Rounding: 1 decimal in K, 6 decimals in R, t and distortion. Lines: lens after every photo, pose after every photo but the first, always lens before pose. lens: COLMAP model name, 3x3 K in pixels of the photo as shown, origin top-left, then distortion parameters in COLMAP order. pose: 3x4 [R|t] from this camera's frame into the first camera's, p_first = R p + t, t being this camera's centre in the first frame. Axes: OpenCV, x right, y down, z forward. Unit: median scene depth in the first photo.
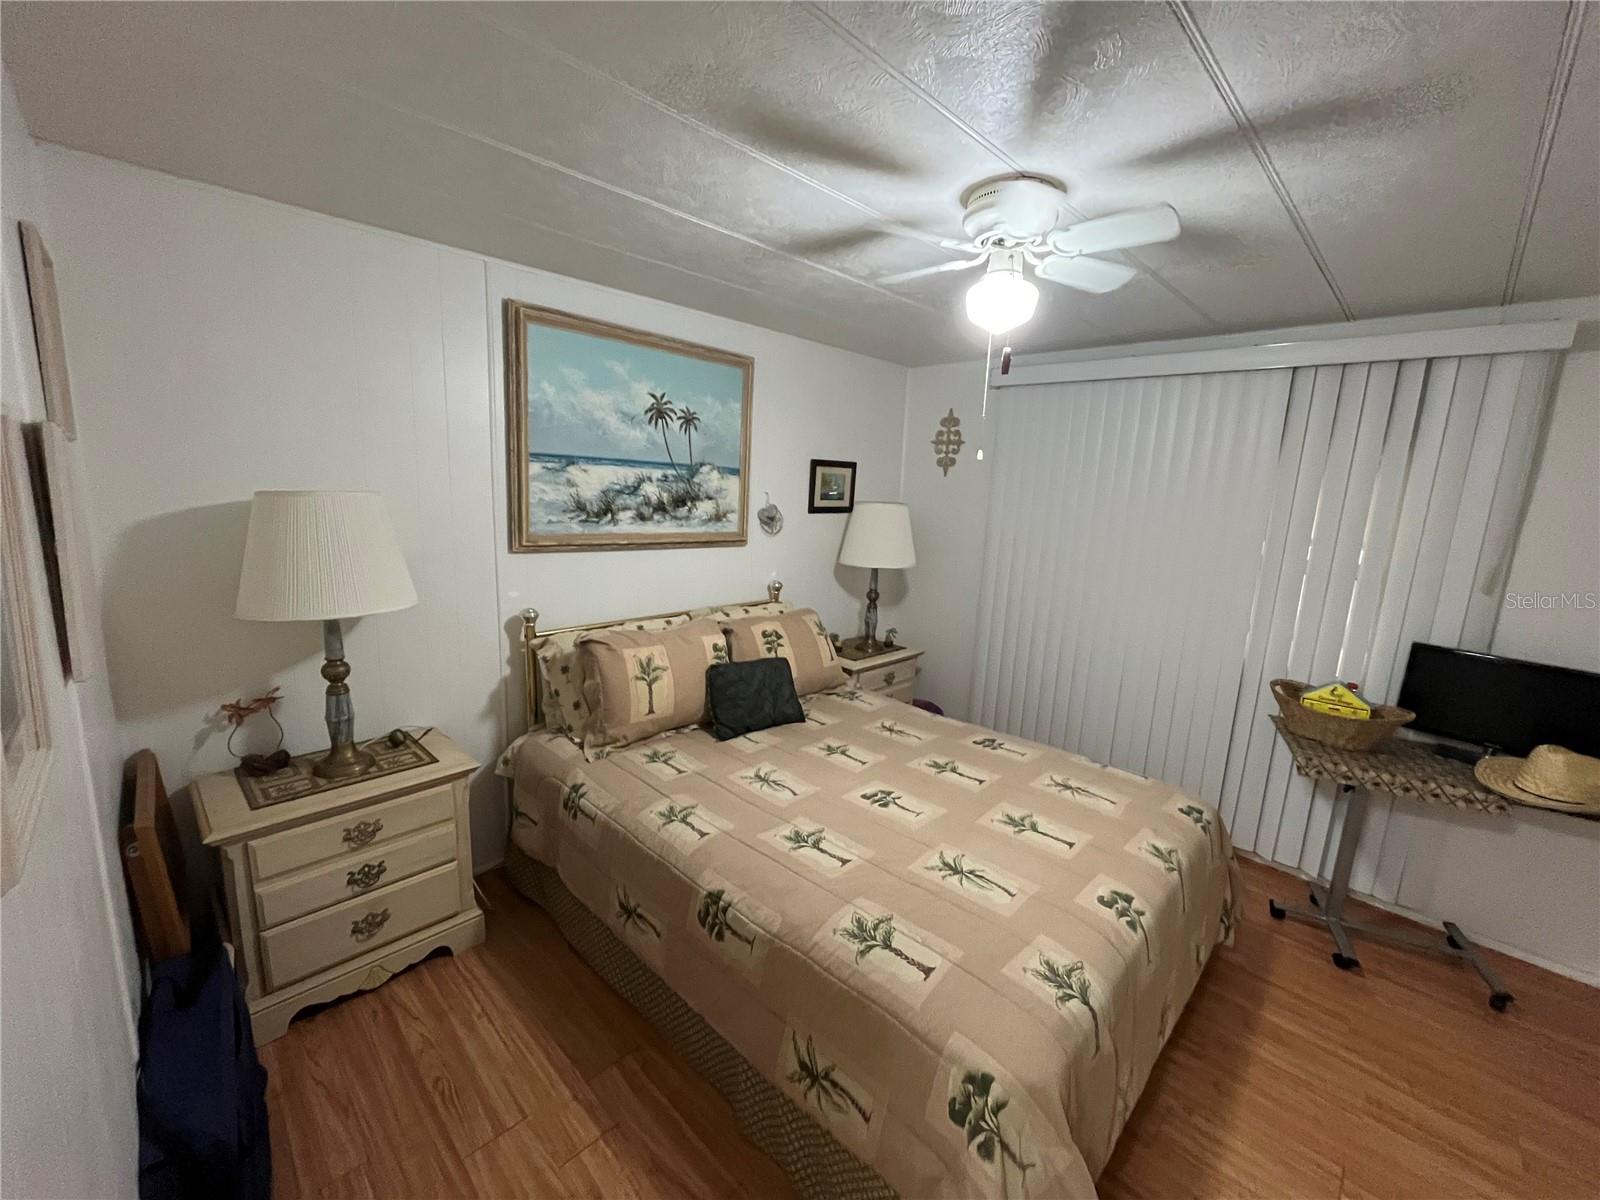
lens RADIAL K [[647.4, 0, 796.8], [0, 647.4, 599.9], [0, 0, 1]] dist [-0.001256, -0.000411]
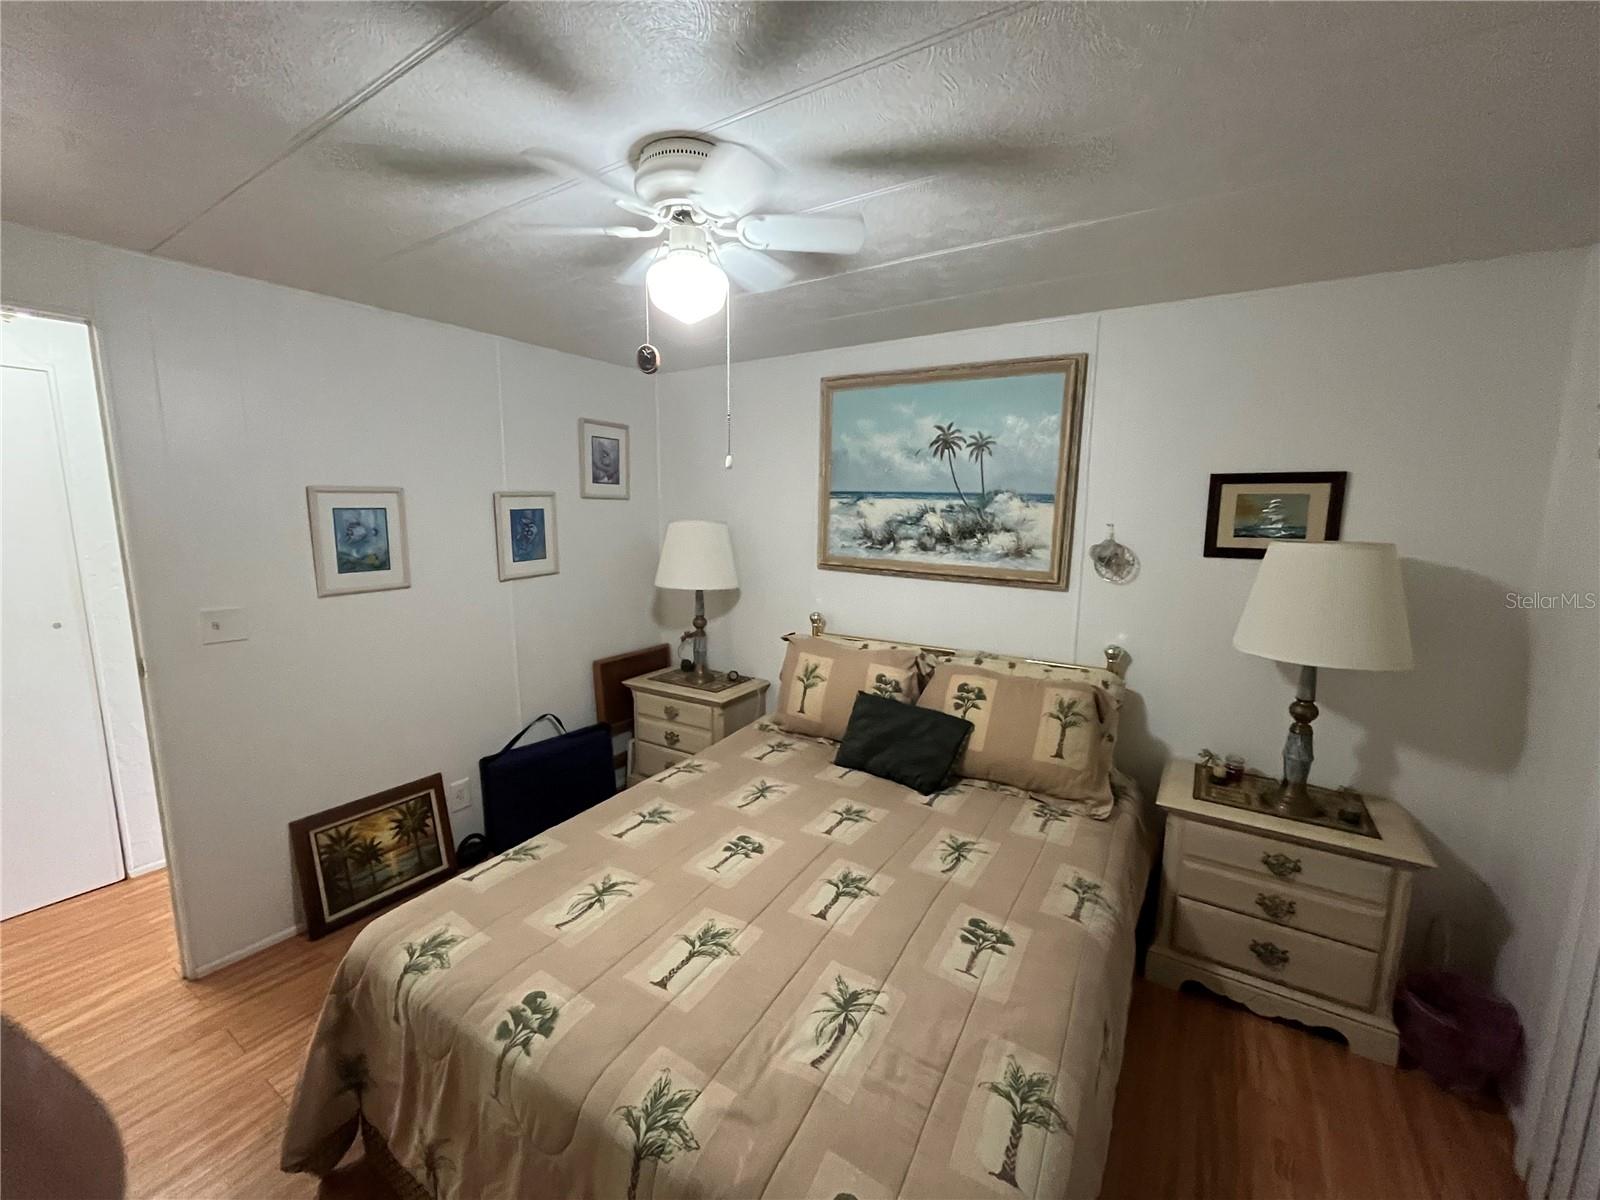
lens RADIAL K [[647.4, 0, 797.4], [0, 647.4, 598.7], [0, 0, 1]] dist [-0.001256, -0.000411]
pose [[0.213084, 0.099205, -0.971984, 0.733706], [-0.178150, 0.982099, 0.061182, -0.076235], [0.960655, 0.160123, 0.226943, 0.600437]]
